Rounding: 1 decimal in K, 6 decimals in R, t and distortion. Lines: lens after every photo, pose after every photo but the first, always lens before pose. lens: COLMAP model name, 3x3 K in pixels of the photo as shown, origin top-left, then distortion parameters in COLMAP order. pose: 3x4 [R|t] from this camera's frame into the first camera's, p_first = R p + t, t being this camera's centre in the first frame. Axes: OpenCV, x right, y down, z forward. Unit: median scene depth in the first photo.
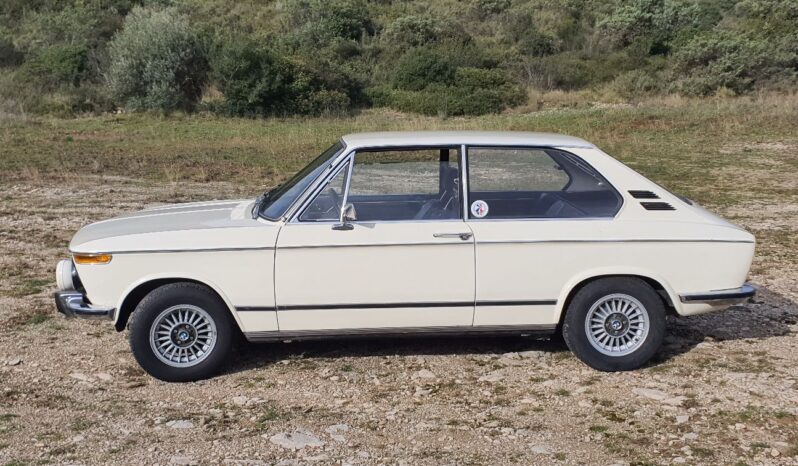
lens RADIAL K [[931.5, 0, 394.6], [0, 931.5, 237.4], [0, 0, 1]] dist [0.087112, 0.000000]
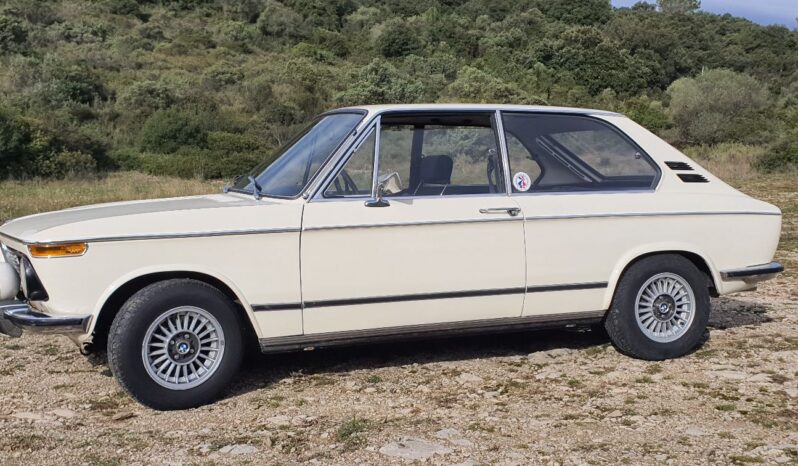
lens RADIAL K [[931.5, 0, 400.1], [0, 931.5, 225.9], [0, 0, 1]] dist [0.087112, 0.000000]
pose [[0.950097, -0.021524, 0.311211, -0.292590], [0.052365, 0.994465, -0.091088, 0.084866], [-0.307528, 0.102840, 0.945966, 0.208071]]
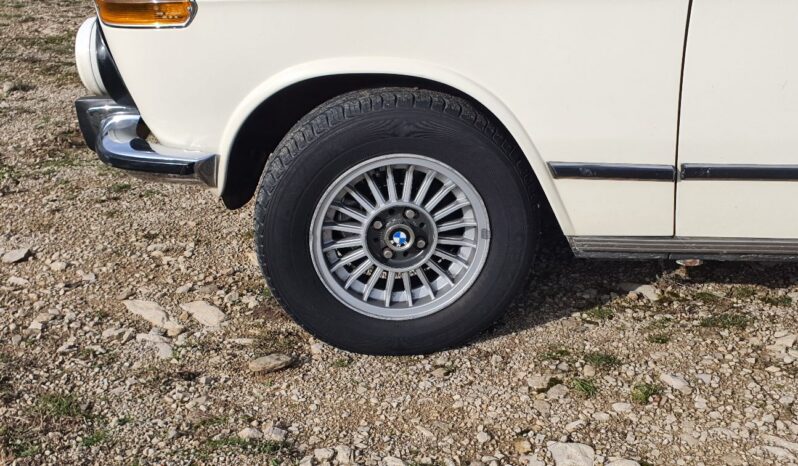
lens RADIAL K [[931.5, 0, 401.4], [0, 931.5, 230.3], [0, 0, 1]] dist [0.087112, 0.000000]
pose [[0.983920, 0.047461, -0.172186, -0.163003], [-0.005380, 0.971487, 0.237030, 0.017578], [0.178527, -0.232292, 0.956122, 0.657959]]
